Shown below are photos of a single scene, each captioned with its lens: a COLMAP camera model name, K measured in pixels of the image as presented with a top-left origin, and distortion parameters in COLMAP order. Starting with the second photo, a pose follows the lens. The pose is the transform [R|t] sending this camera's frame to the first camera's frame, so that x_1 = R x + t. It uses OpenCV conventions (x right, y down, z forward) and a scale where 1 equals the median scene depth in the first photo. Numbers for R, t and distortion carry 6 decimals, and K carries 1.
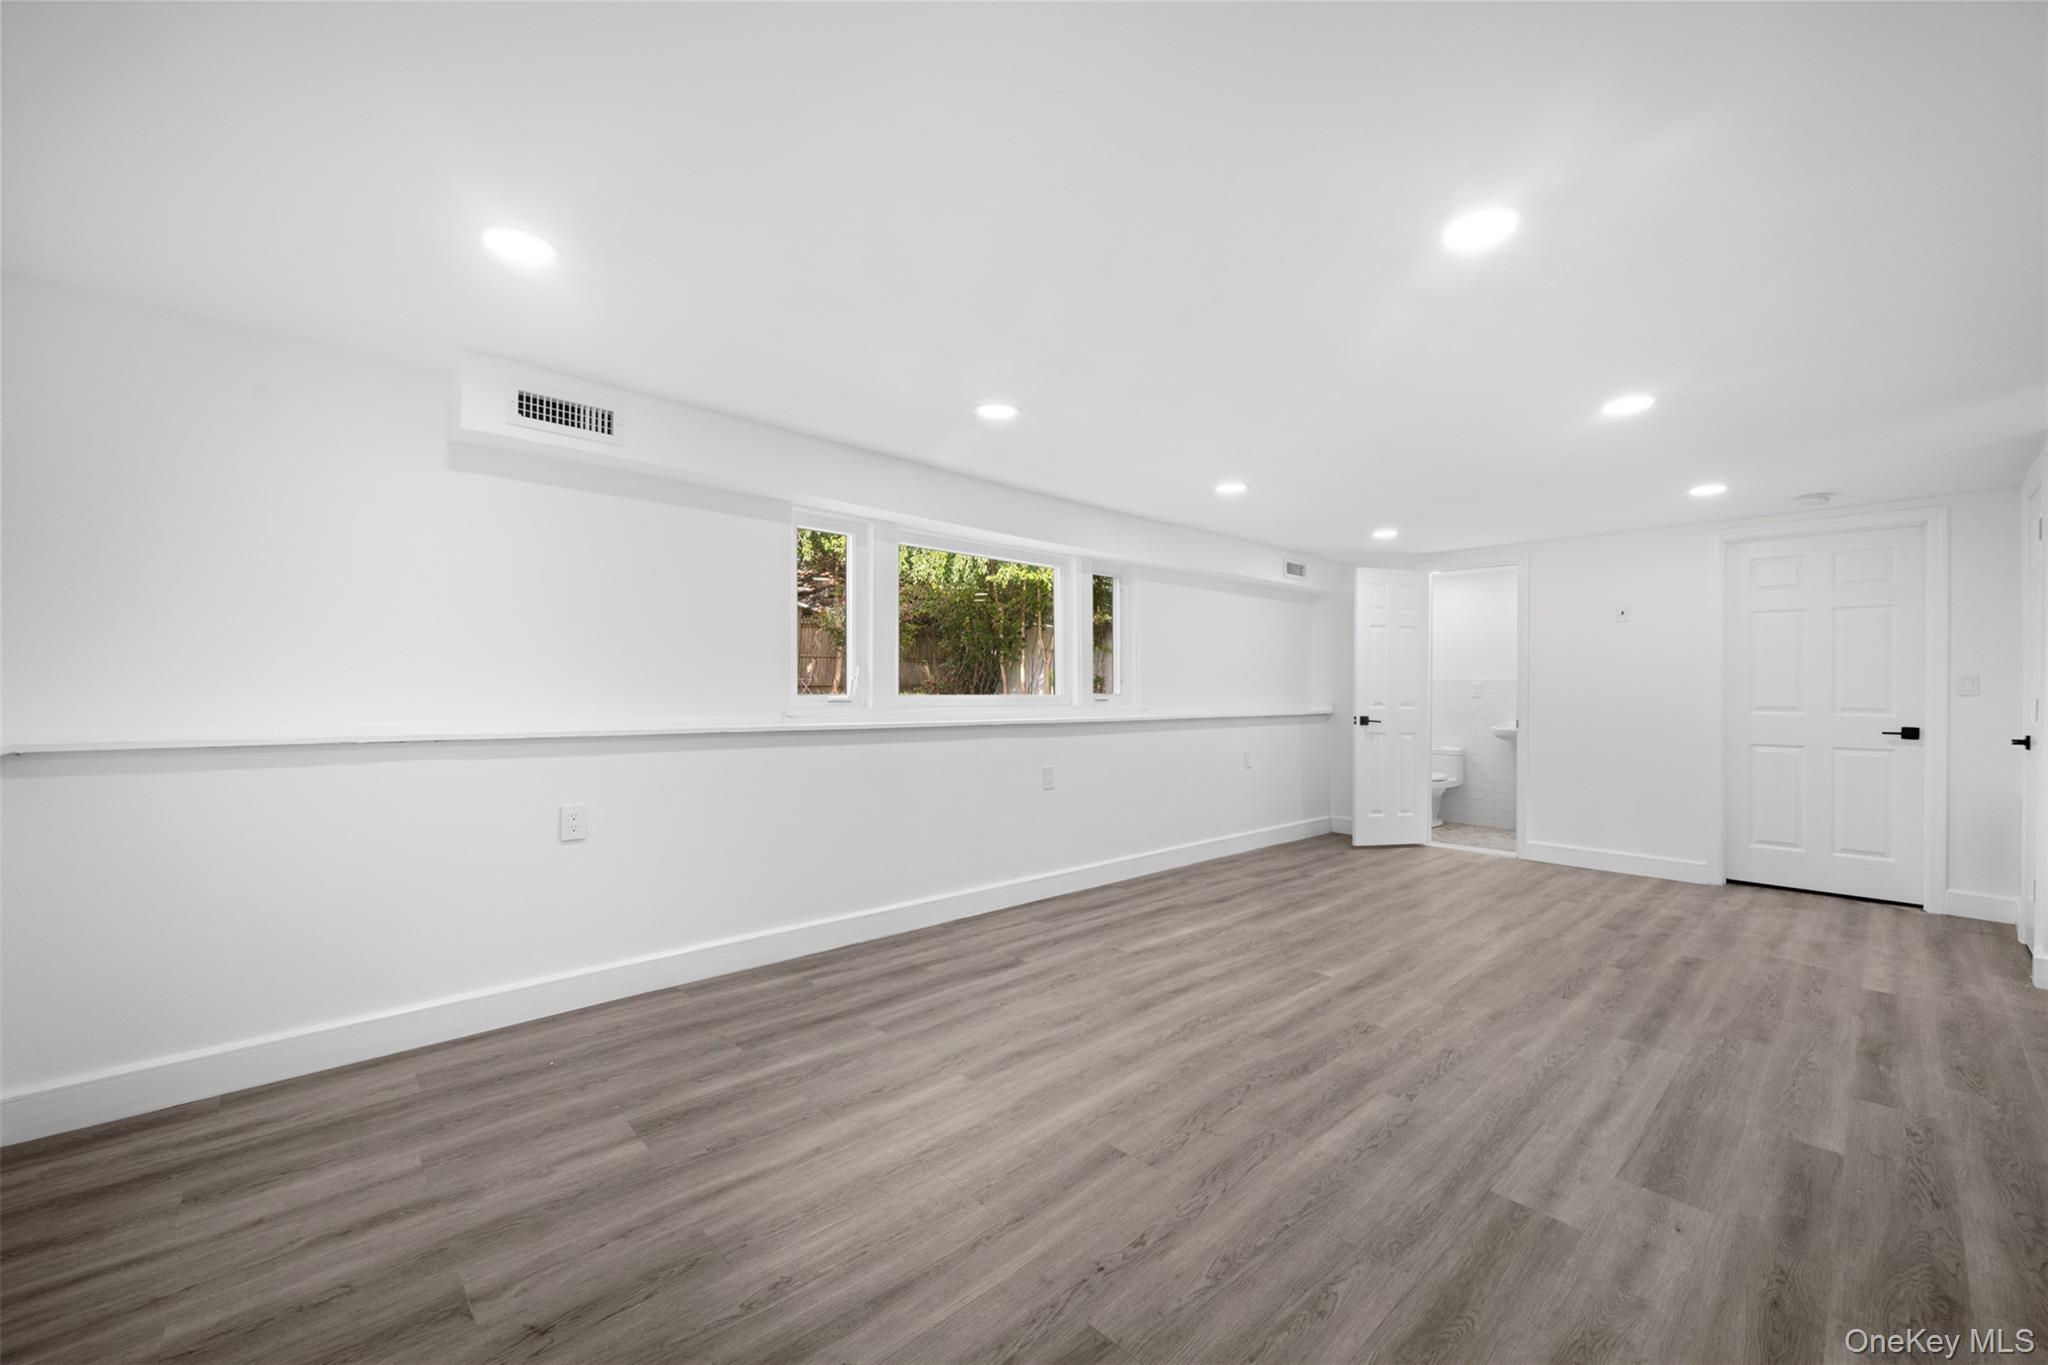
lens RADIAL K [[821.8, 0, 1031.4], [0, 821.8, 695.9], [0, 0, 1]] dist [-0.001875, 0.000087]
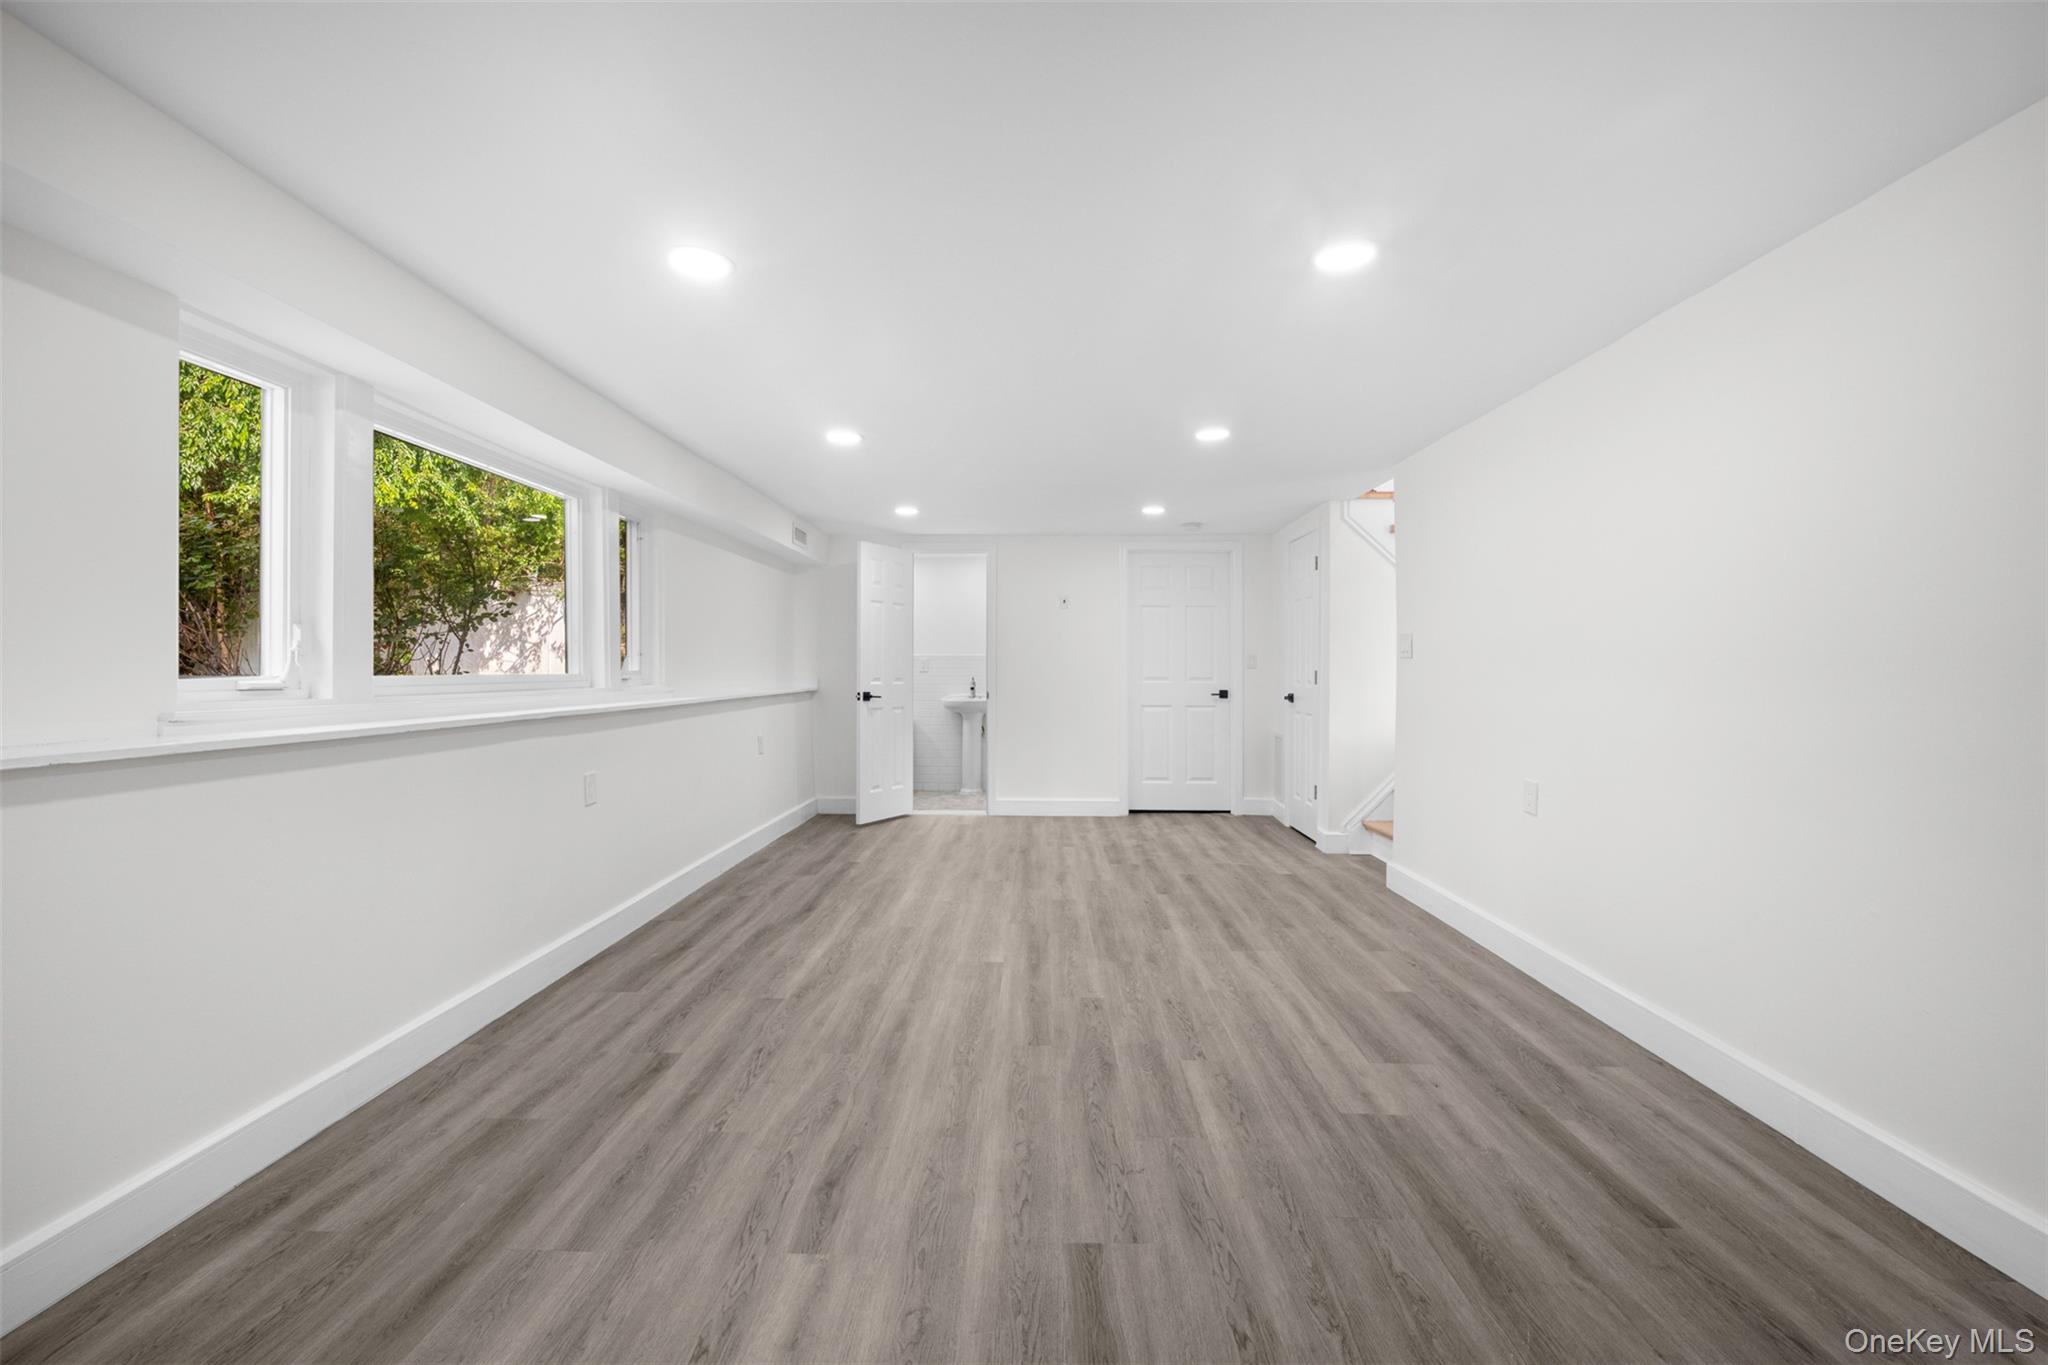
lens RADIAL K [[821.8, 0, 1027.1], [0, 821.8, 688.7], [0, 0, 1]] dist [-0.001875, 0.000087]
pose [[0.698156, -0.023167, 0.715570, -0.314015], [0.007871, 0.999664, 0.024685, -0.006333], [-0.715902, -0.011602, 0.698104, 0.310384]]
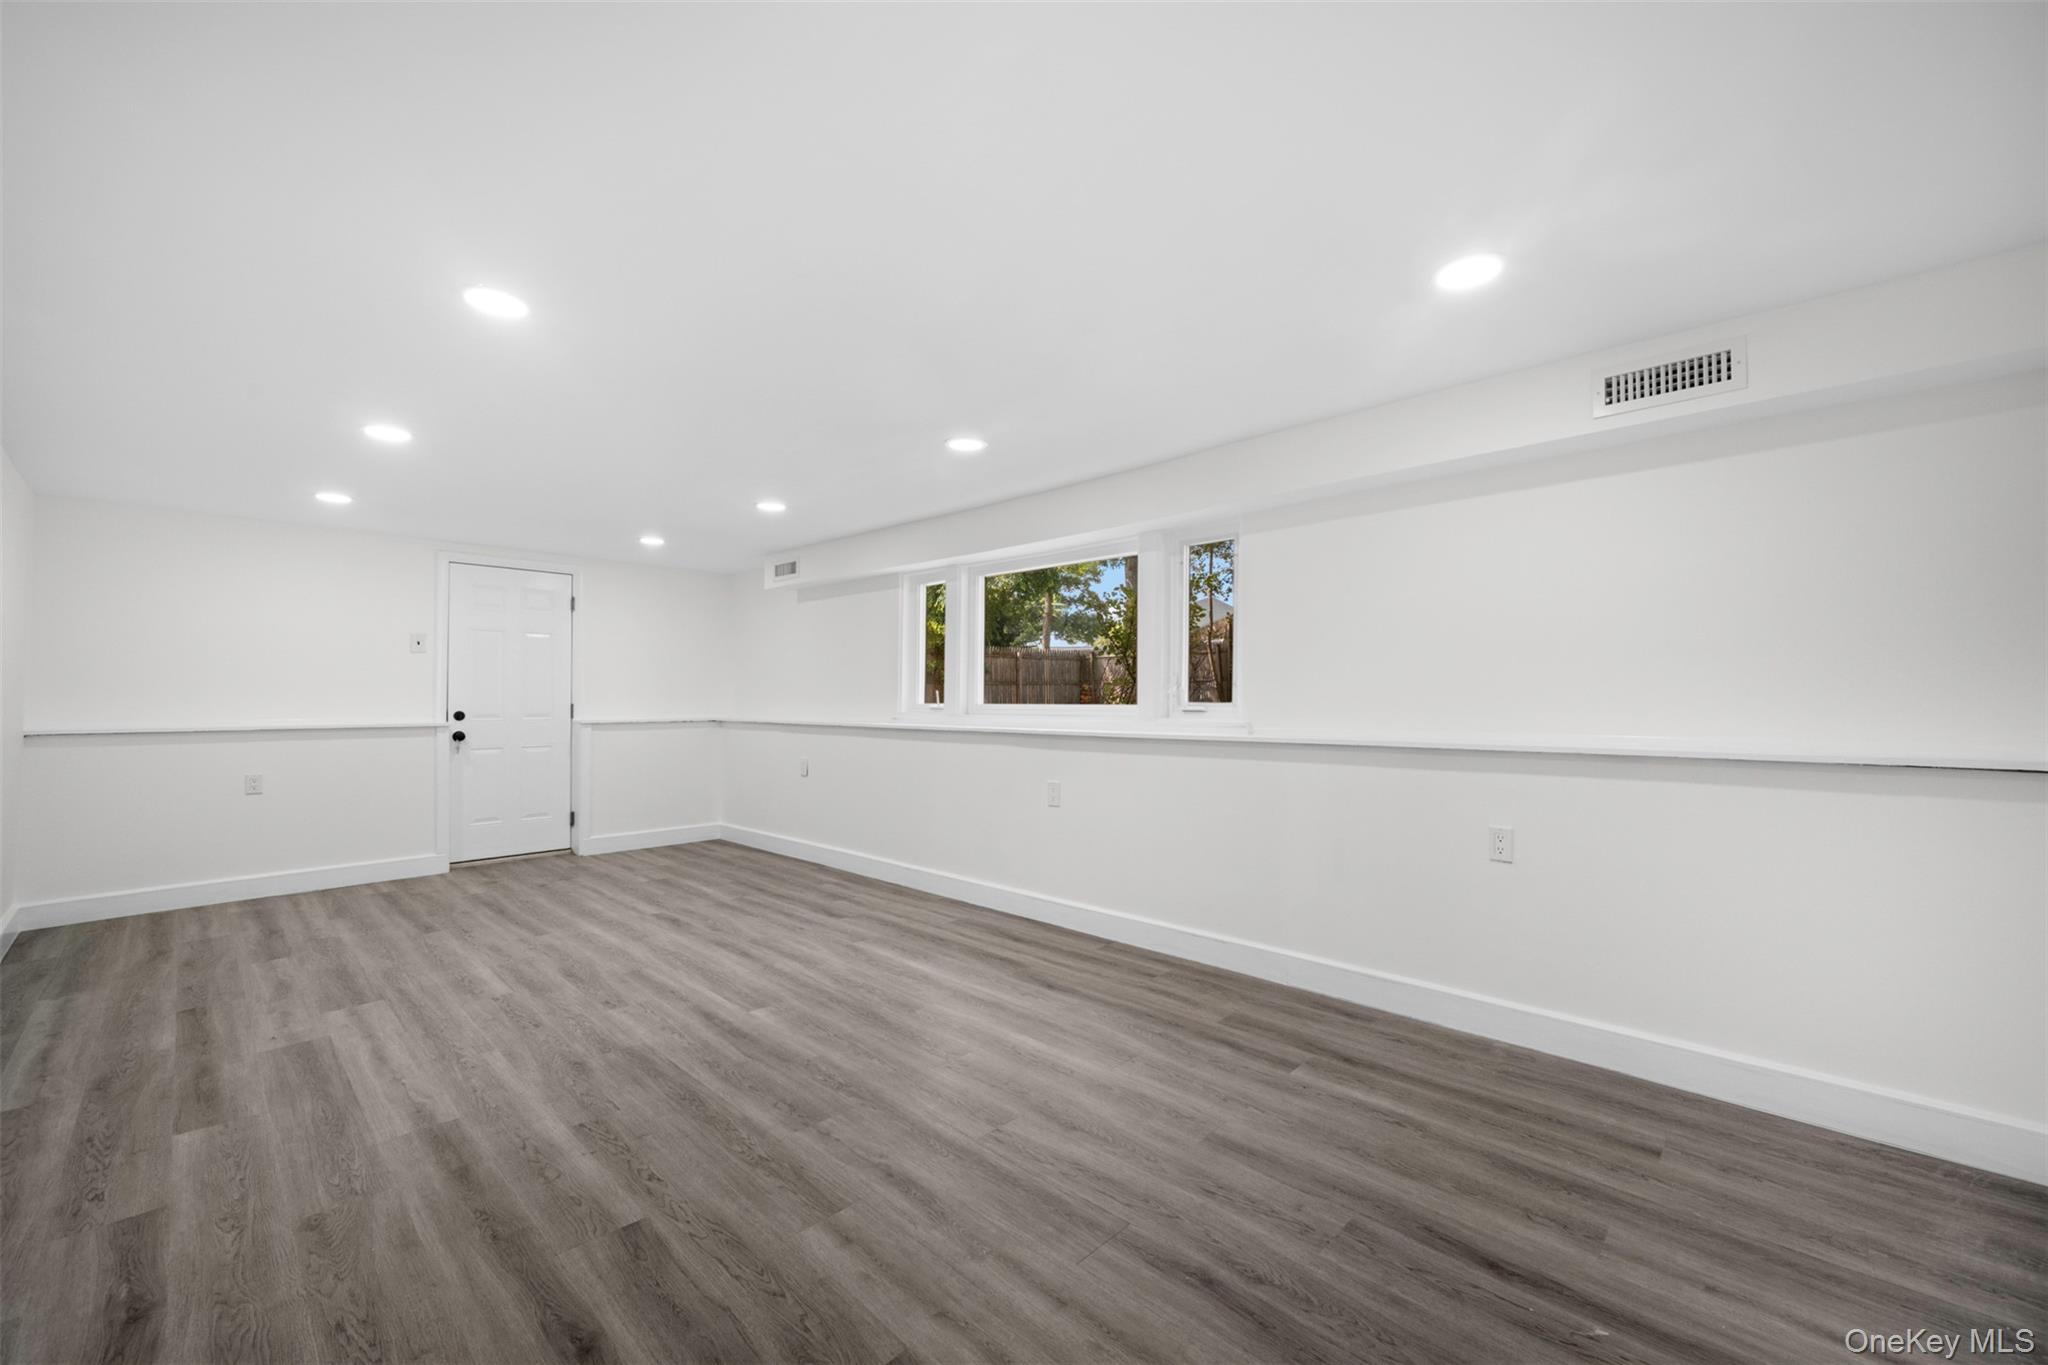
lens RADIAL K [[821.8, 0, 1007.3], [0, 821.8, 689.7], [0, 0, 1]] dist [-0.001875, 0.000087]
pose [[0.026000, -0.020707, -0.999447, 1.321757], [-0.006330, 0.999762, -0.020878, 0.003979], [0.999642, 0.006870, 0.025863, 1.294728]]
